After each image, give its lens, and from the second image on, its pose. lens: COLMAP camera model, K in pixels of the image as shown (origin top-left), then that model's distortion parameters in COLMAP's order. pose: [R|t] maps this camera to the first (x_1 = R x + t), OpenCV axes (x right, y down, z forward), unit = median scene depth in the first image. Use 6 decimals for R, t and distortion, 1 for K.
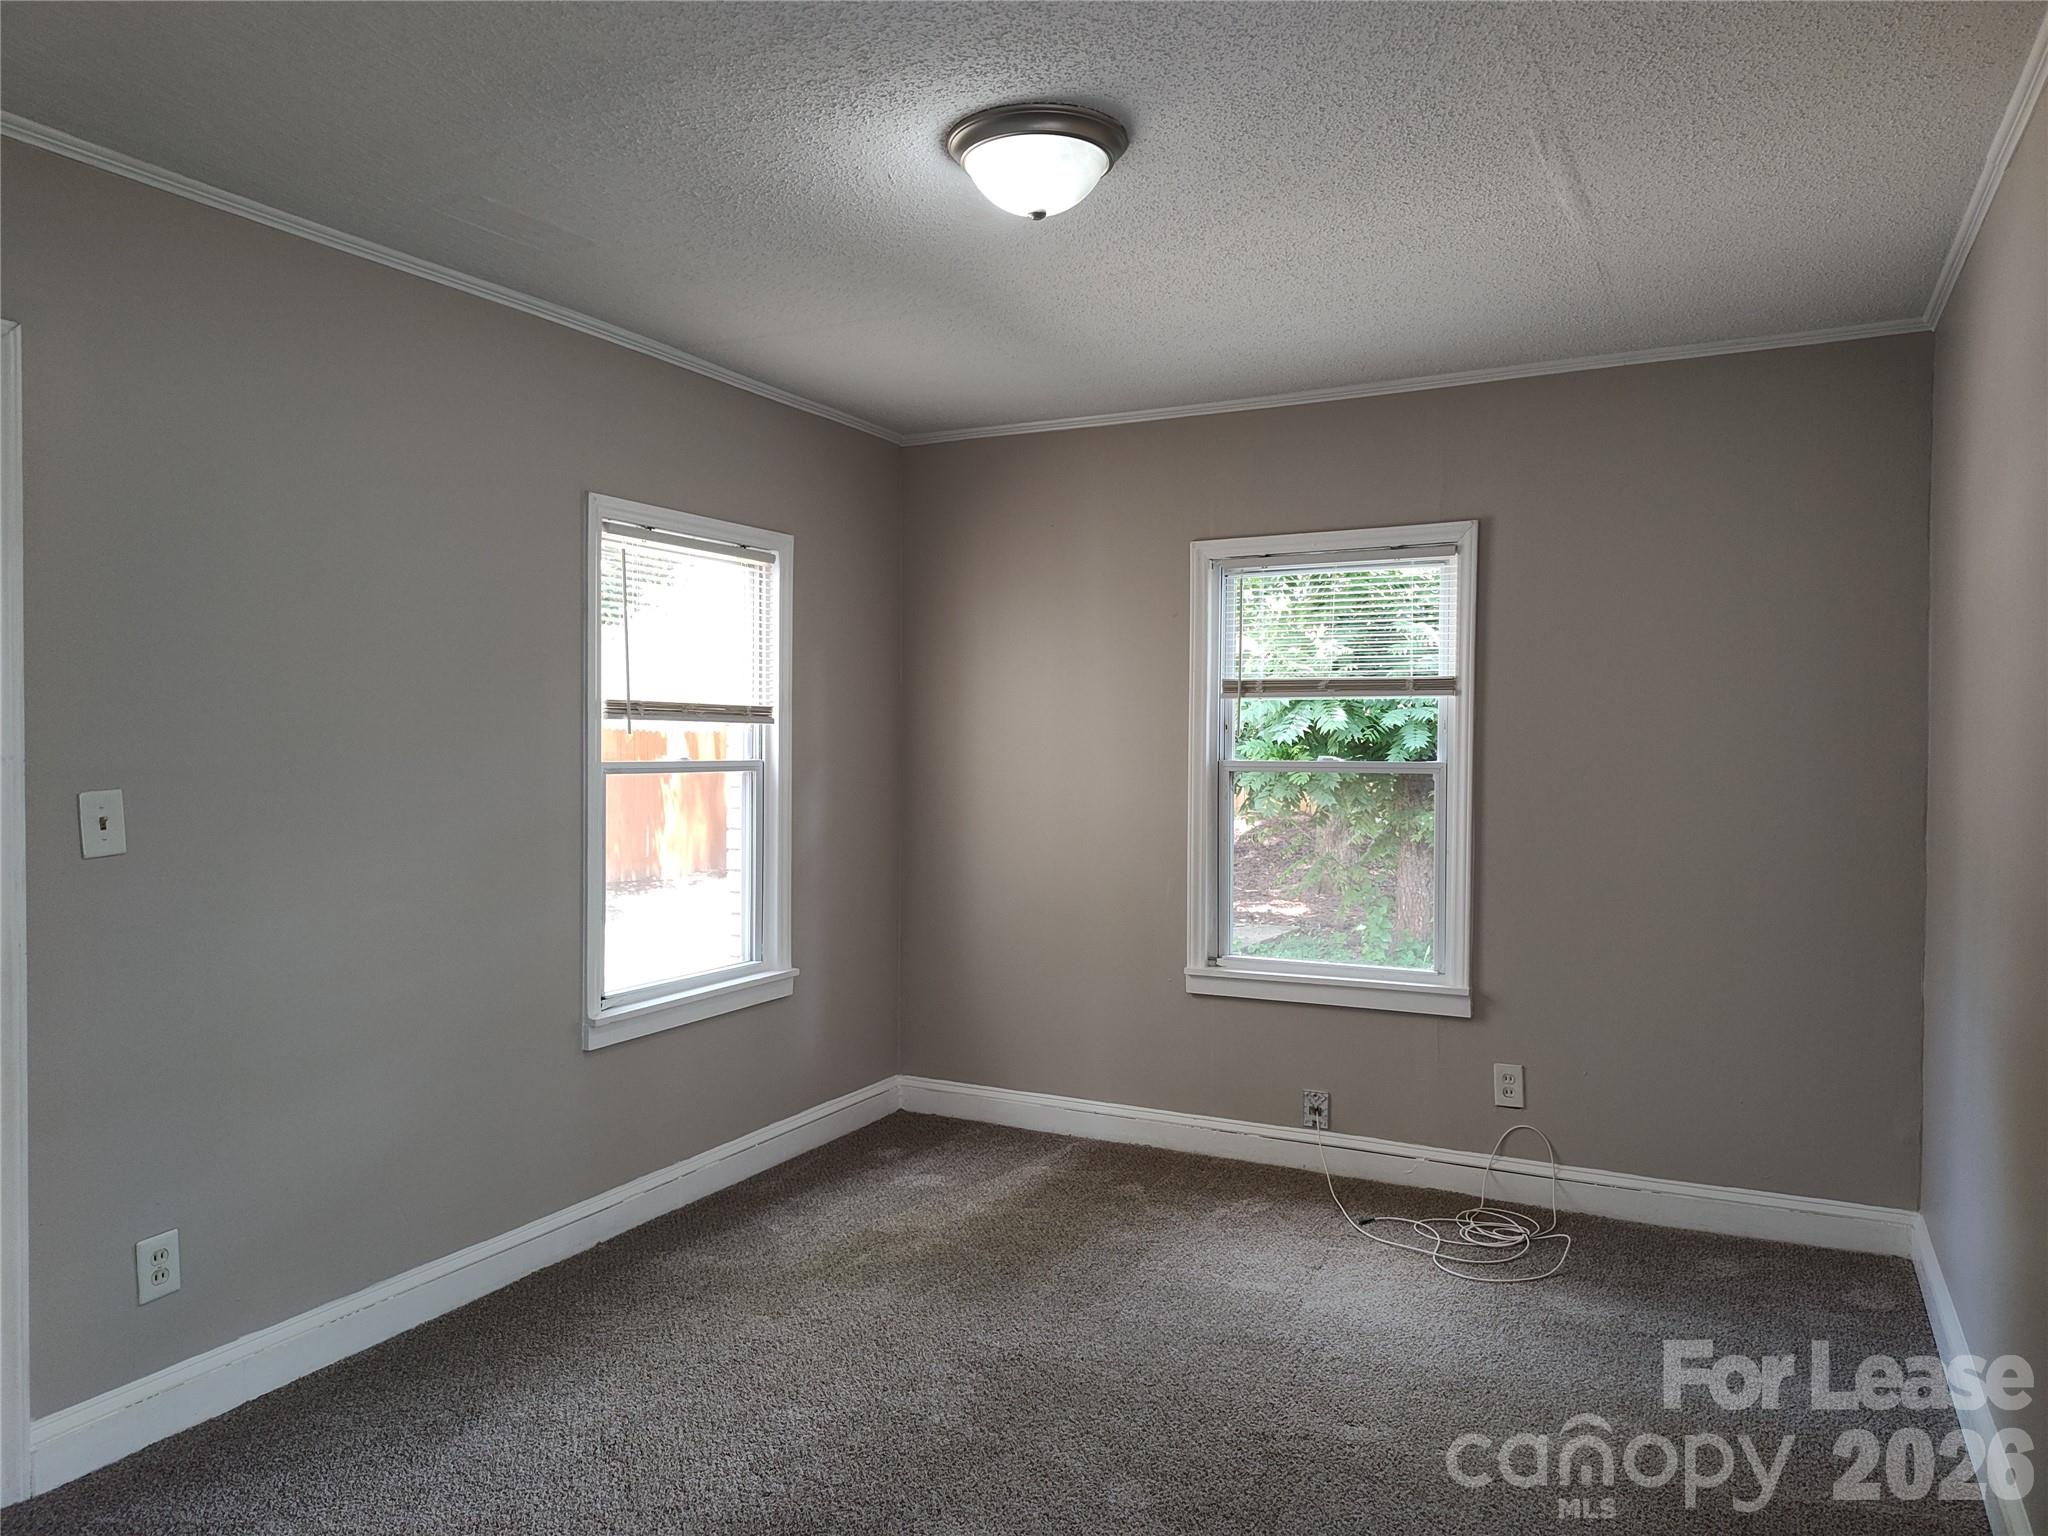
lens RADIAL K [[1402.0, 0, 1023.2], [0, 1402.0, 801.6], [0, 0, 1]] dist [-0.002539, -0.053259]
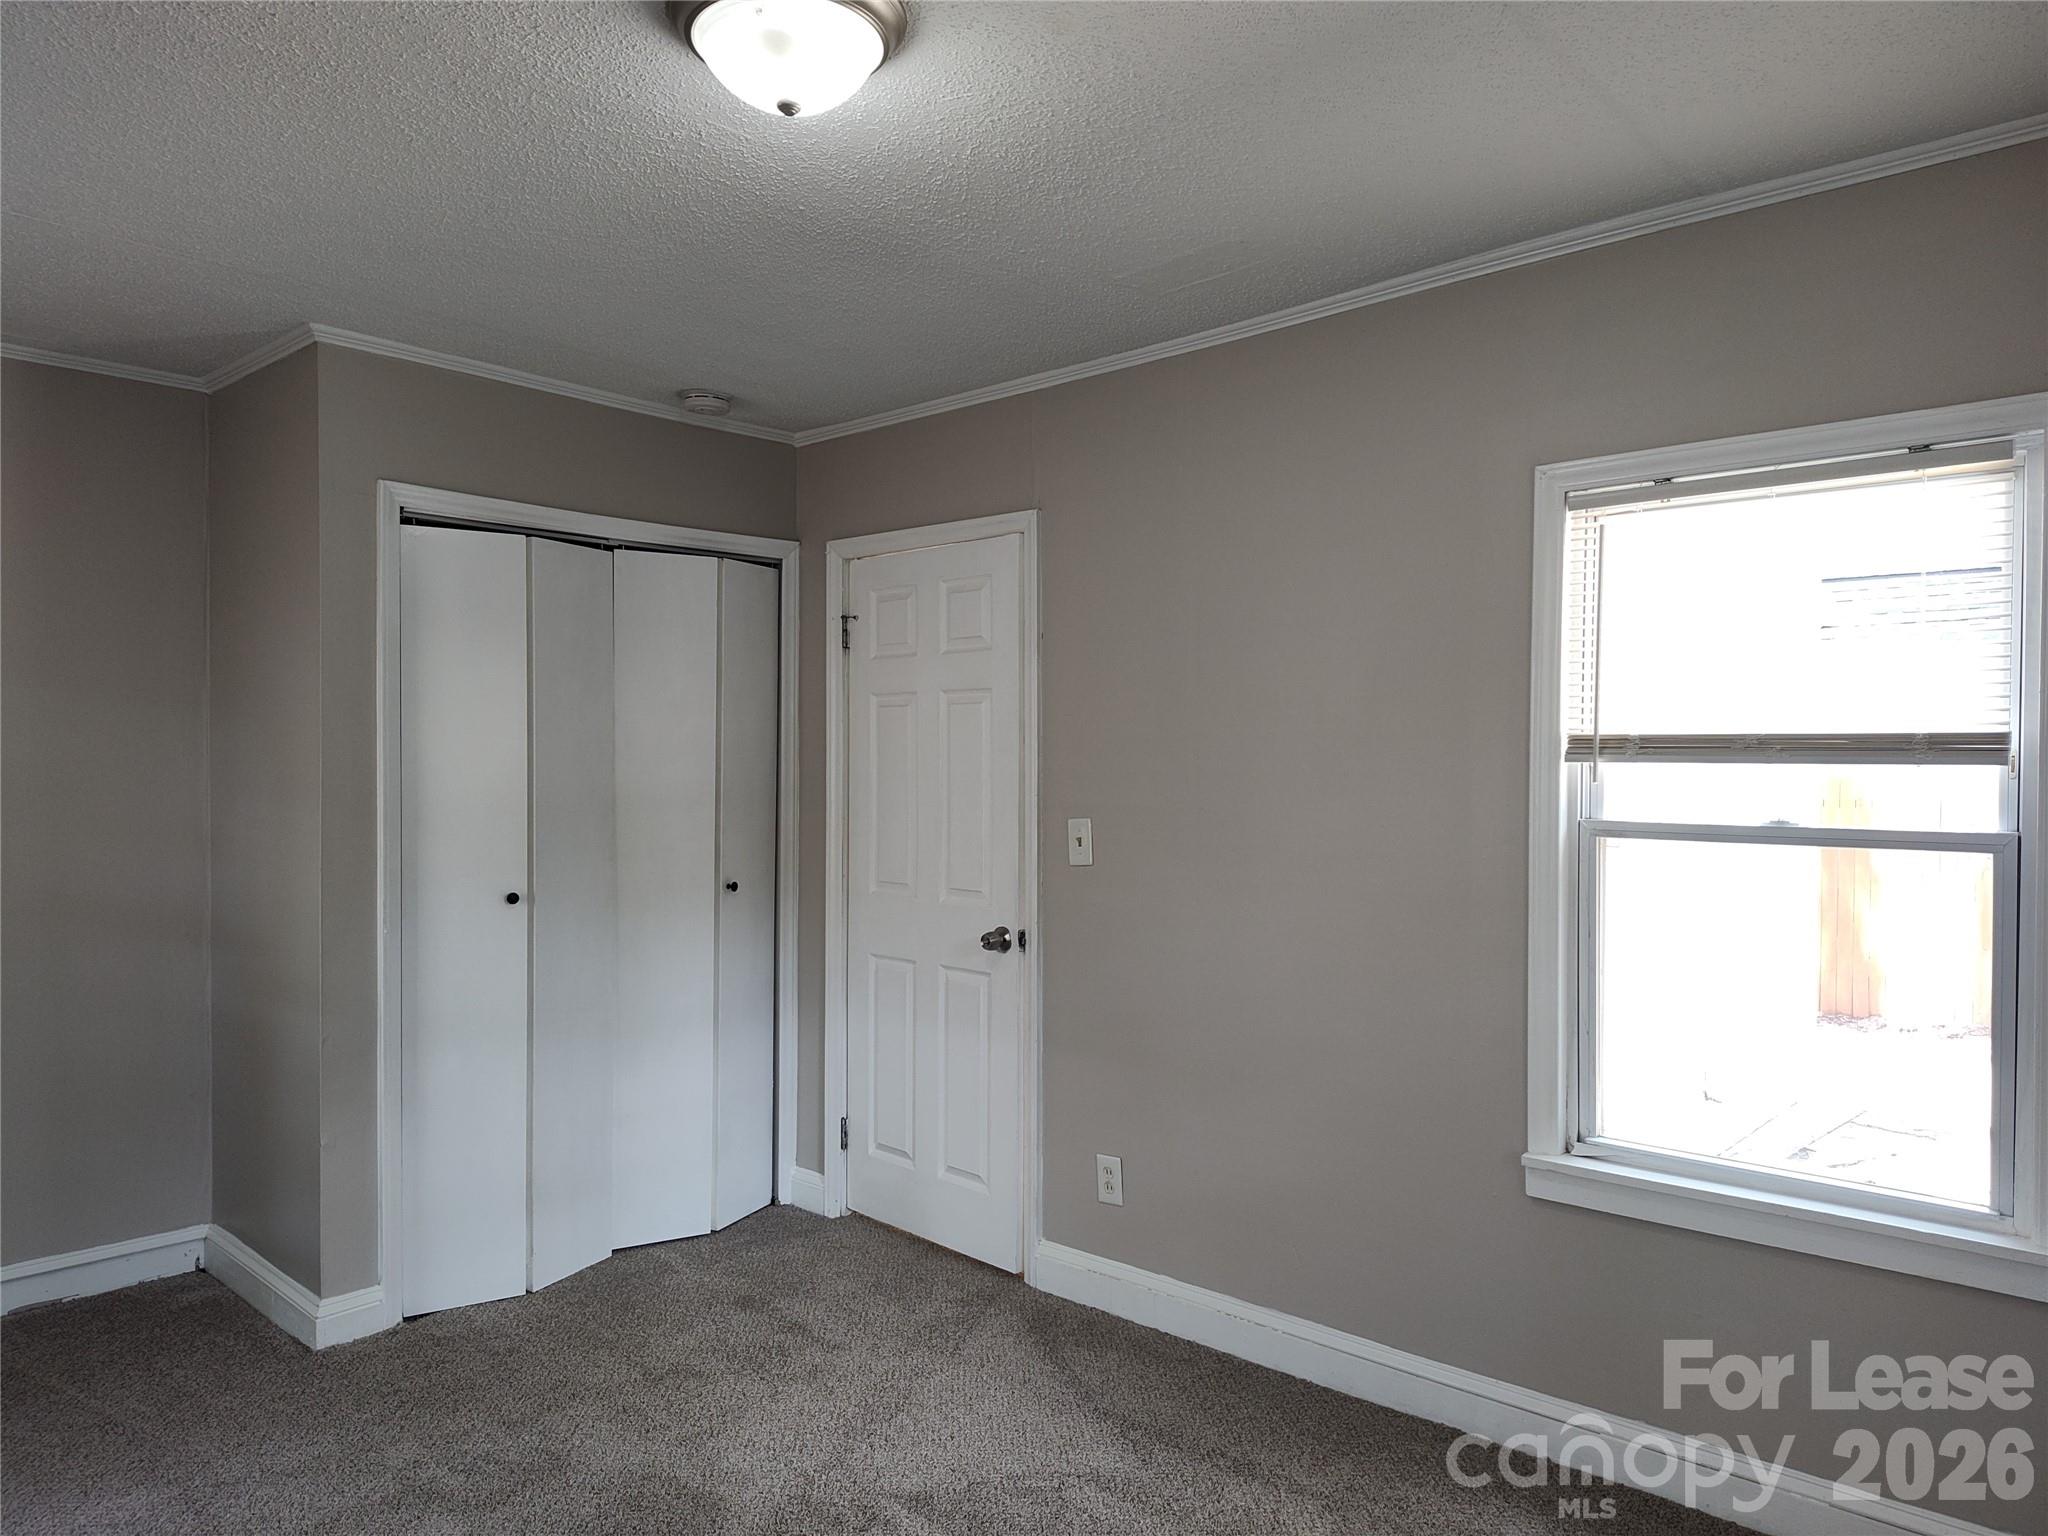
lens RADIAL K [[1313.7, 0, 1027.4], [0, 1313.7, 795.9], [0, 0, 1]] dist [-0.001920, -0.051733]
pose [[-0.267236, 0.010204, -0.963577, 0.421289], [-0.053126, 0.998267, 0.025305, -0.040940], [0.962166, 0.057954, -0.266230, 0.860396]]
